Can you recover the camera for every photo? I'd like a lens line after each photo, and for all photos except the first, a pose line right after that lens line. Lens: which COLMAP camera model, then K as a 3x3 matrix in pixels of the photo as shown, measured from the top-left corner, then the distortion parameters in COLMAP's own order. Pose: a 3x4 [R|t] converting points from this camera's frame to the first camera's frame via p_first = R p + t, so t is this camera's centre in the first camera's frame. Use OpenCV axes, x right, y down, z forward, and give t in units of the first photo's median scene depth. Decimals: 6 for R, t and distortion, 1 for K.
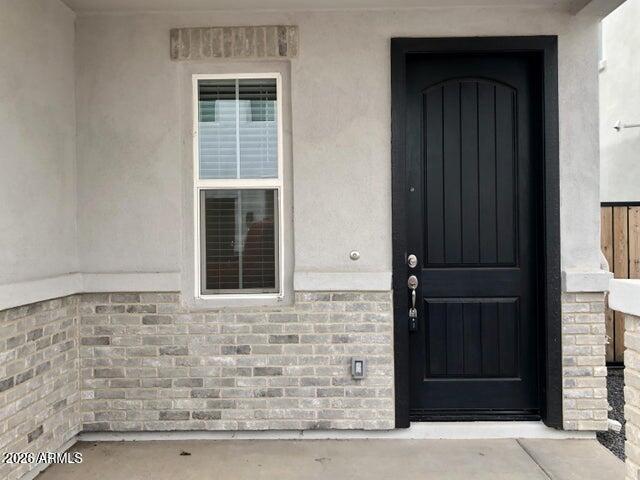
lens RADIAL K [[599.5, 0, 320.5], [0, 599.5, 240.6], [0, 0, 1]] dist [0.021379, 0.000000]
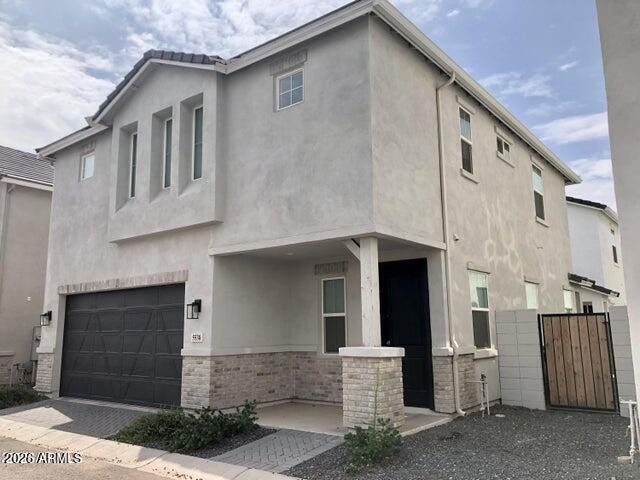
lens RADIAL K [[523.0, 0, 318.5], [0, 523.0, 241.4], [0, 0, 1]] dist [0.071388, -0.003802]
pose [[0.792055, -0.103069, -0.601686, 1.413156], [0.002510, 0.986185, -0.165629, -0.025888], [0.610444, 0.129677, 0.781372, -1.123413]]
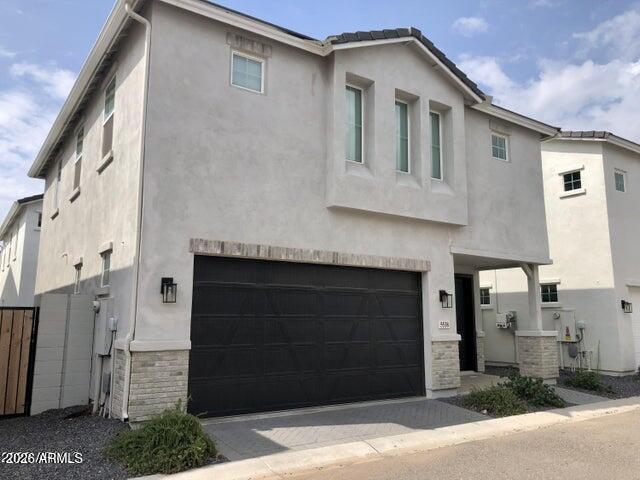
lens RADIAL K [[523.0, 0, 318.9], [0, 523.0, 237.5], [0, 0, 1]] dist [0.071388, -0.003802]
pose [[0.815499, 0.100901, 0.569895, -2.567775], [-0.005358, 0.985959, -0.166899, 0.021041], [-0.578734, 0.133053, 0.804589, -1.357164]]
